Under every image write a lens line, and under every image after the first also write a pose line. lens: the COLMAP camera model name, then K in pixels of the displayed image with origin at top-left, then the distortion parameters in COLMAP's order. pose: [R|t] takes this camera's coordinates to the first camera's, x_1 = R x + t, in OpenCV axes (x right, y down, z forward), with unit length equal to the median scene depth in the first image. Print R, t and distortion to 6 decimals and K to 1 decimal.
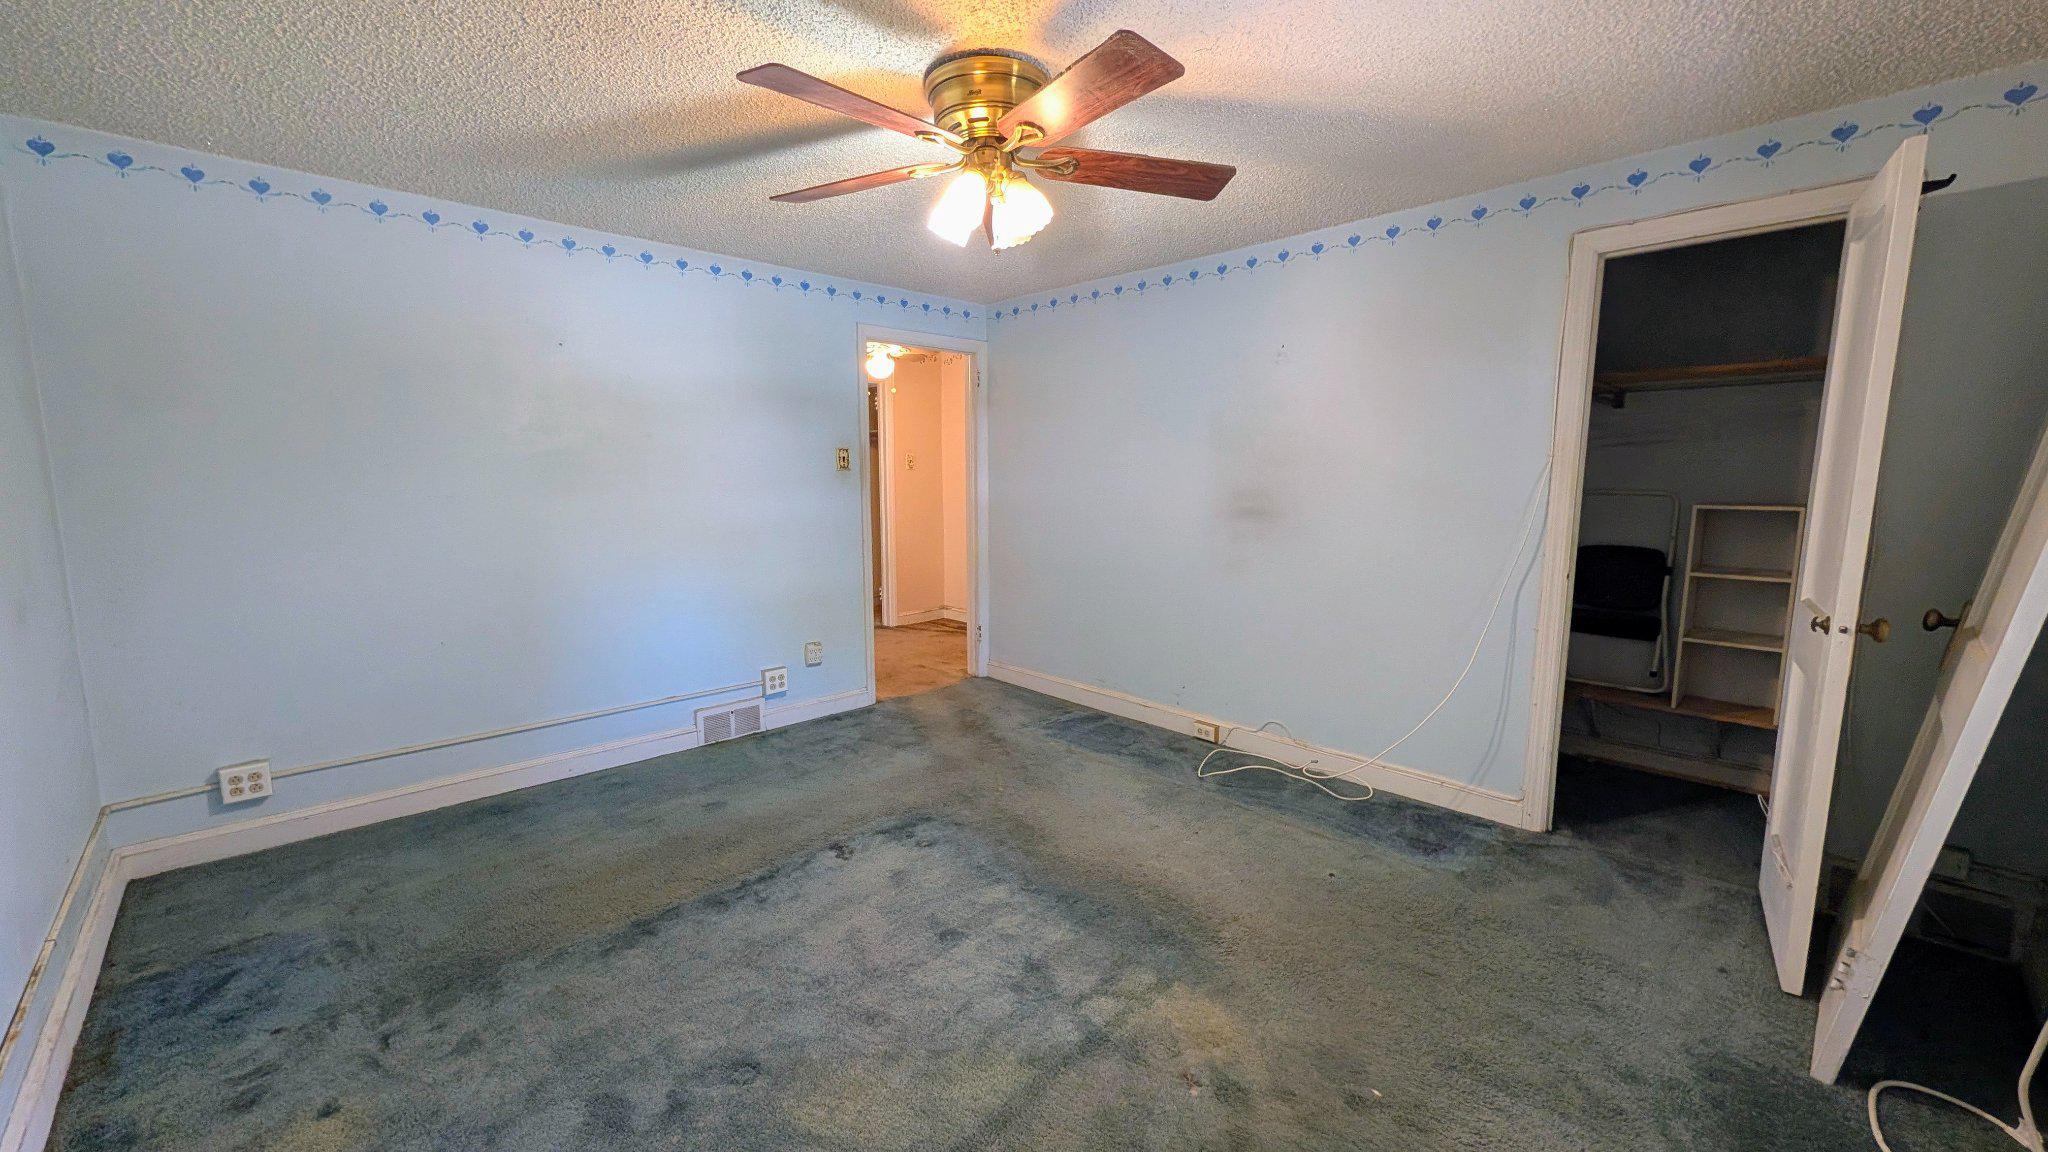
lens RADIAL K [[788.0, 0, 1017.0], [0, 788.0, 577.4], [0, 0, 1]] dist [0.002838, 0.000061]
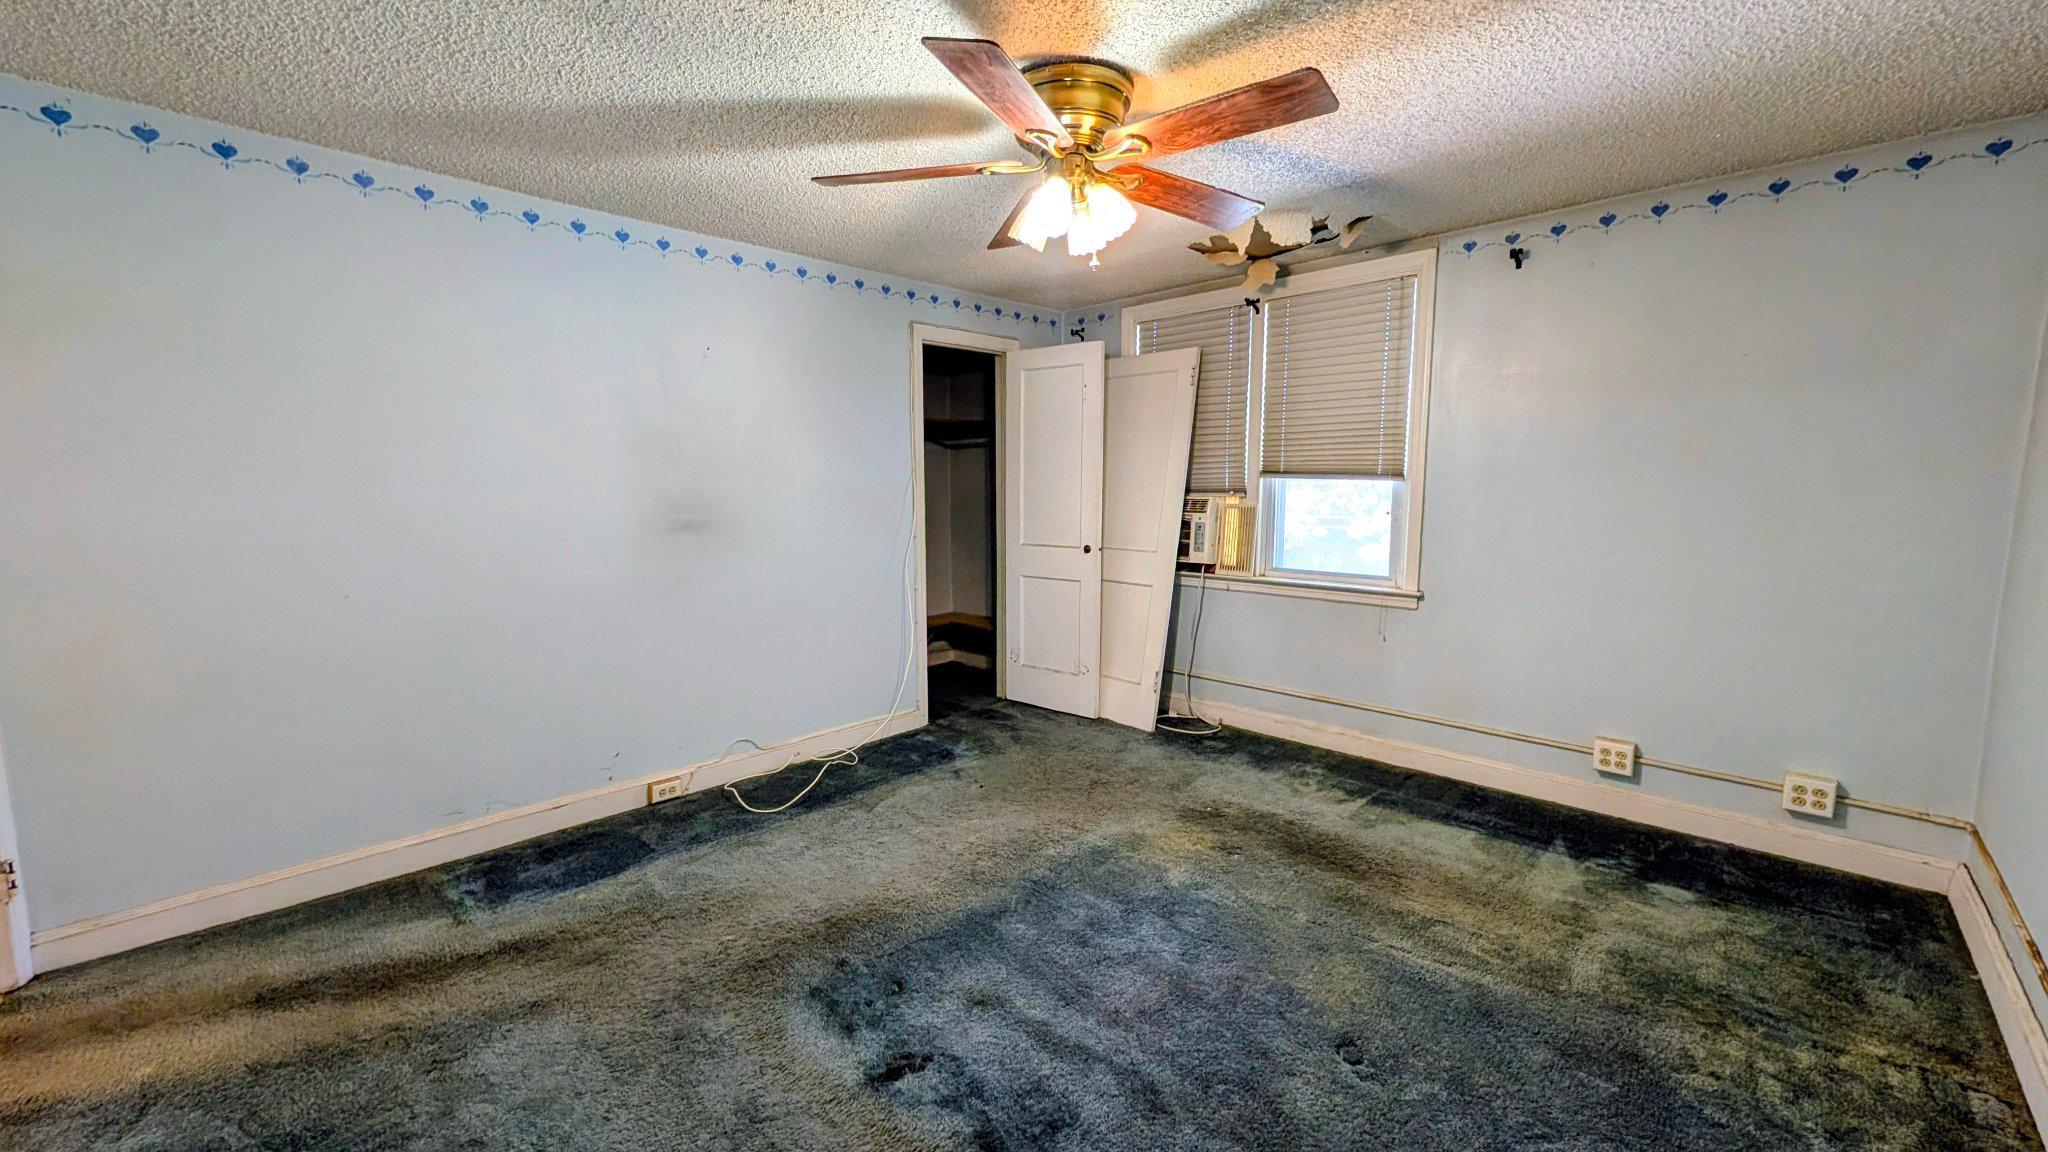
lens RADIAL K [[788.0, 0, 1017.0], [0, 788.0, 577.4], [0, 0, 1]] dist [0.002838, 0.000061]
pose [[-0.031783, -0.121072, 0.992135, -0.649976], [0.133255, 0.983261, 0.124258, -0.091292], [-0.990572, 0.136156, -0.015117, 0.687372]]
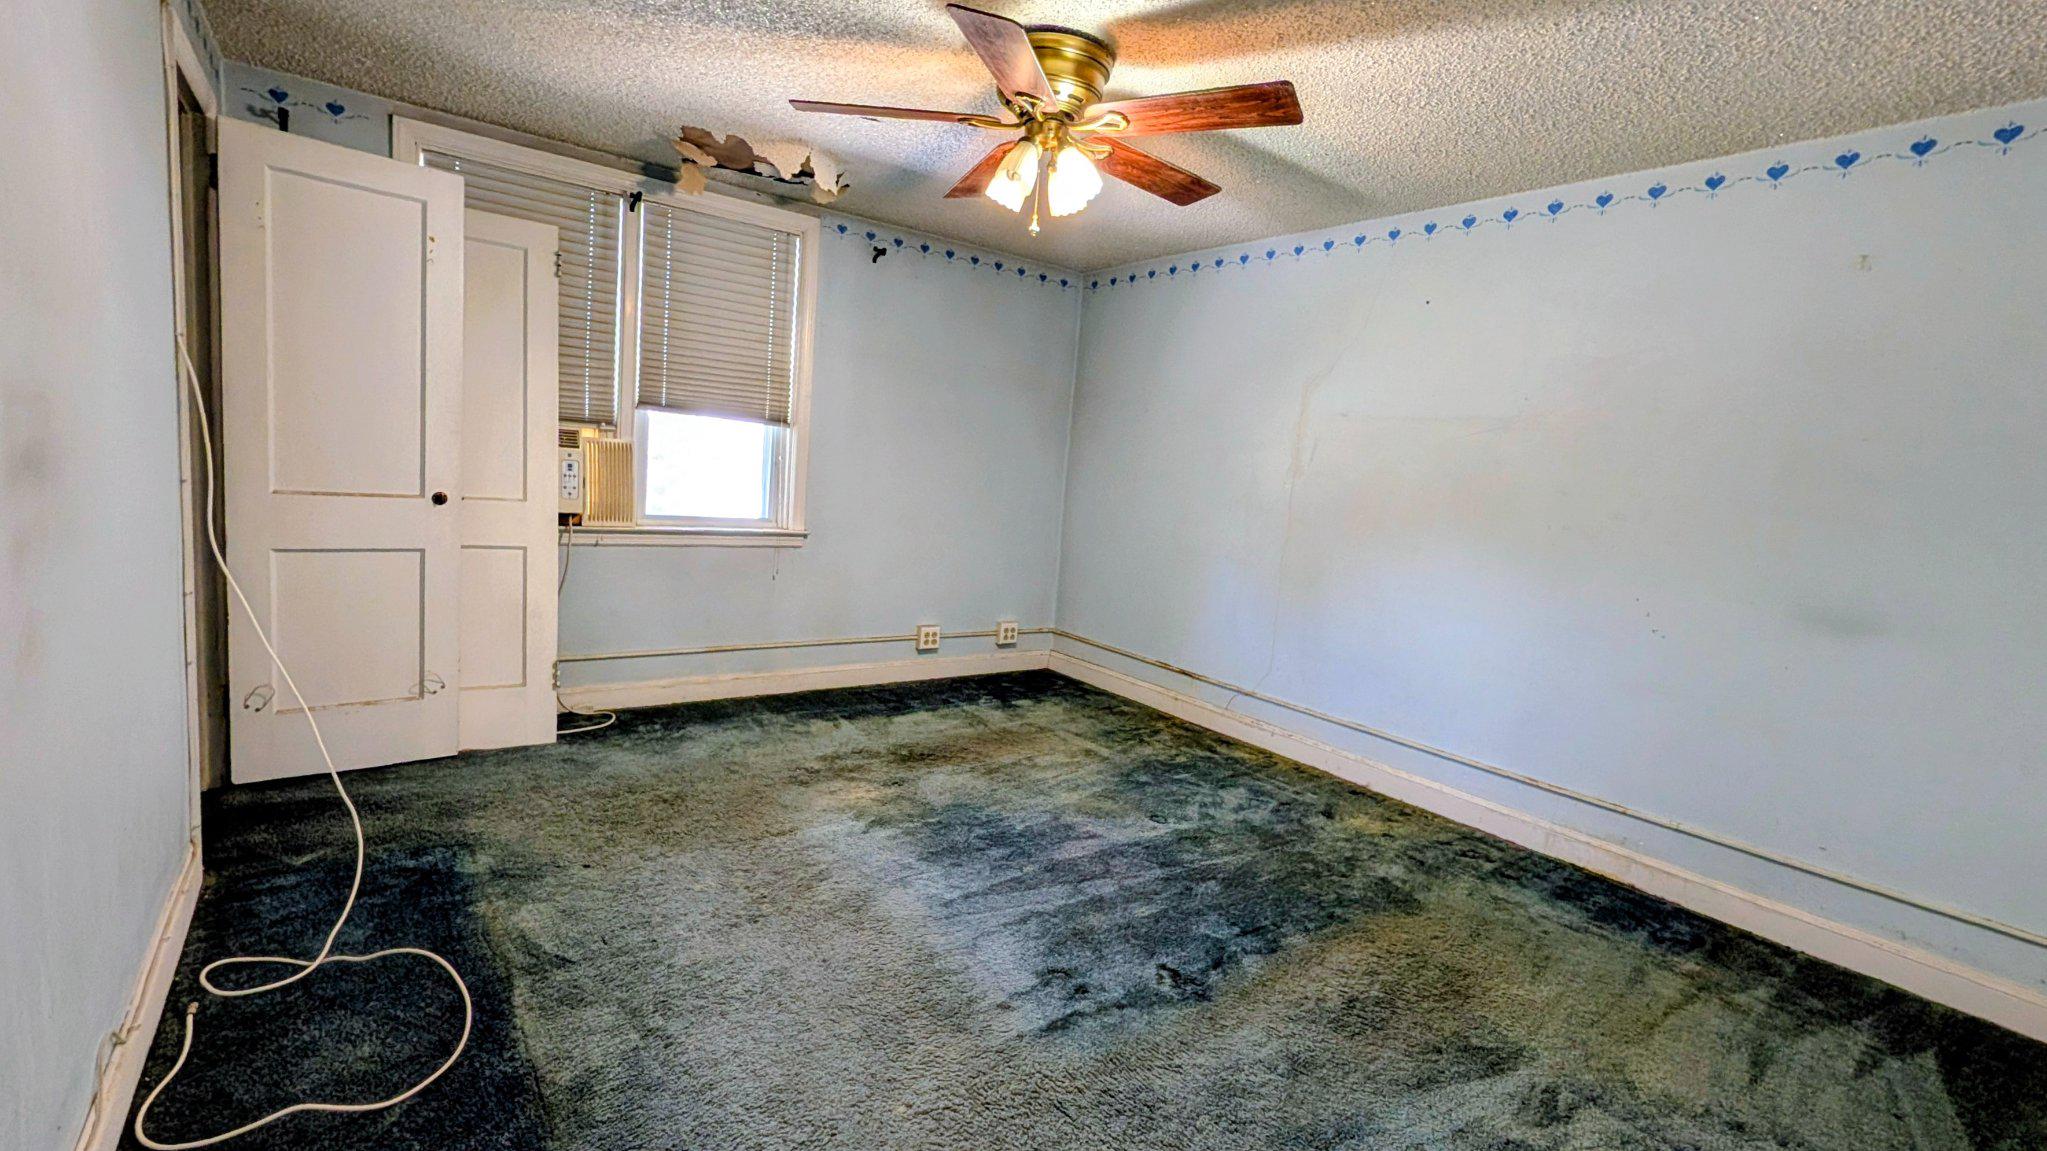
lens RADIAL K [[888.5, 0, 1023.5], [0, 888.5, 575.5], [0, 0, 1]] dist [-0.000356, -0.000026]
pose [[-0.988976, -0.095789, 0.112921, -0.110245], [-0.064438, 0.964993, 0.254235, -0.157254], [-0.133321, 0.244156, -0.960528, 1.353818]]
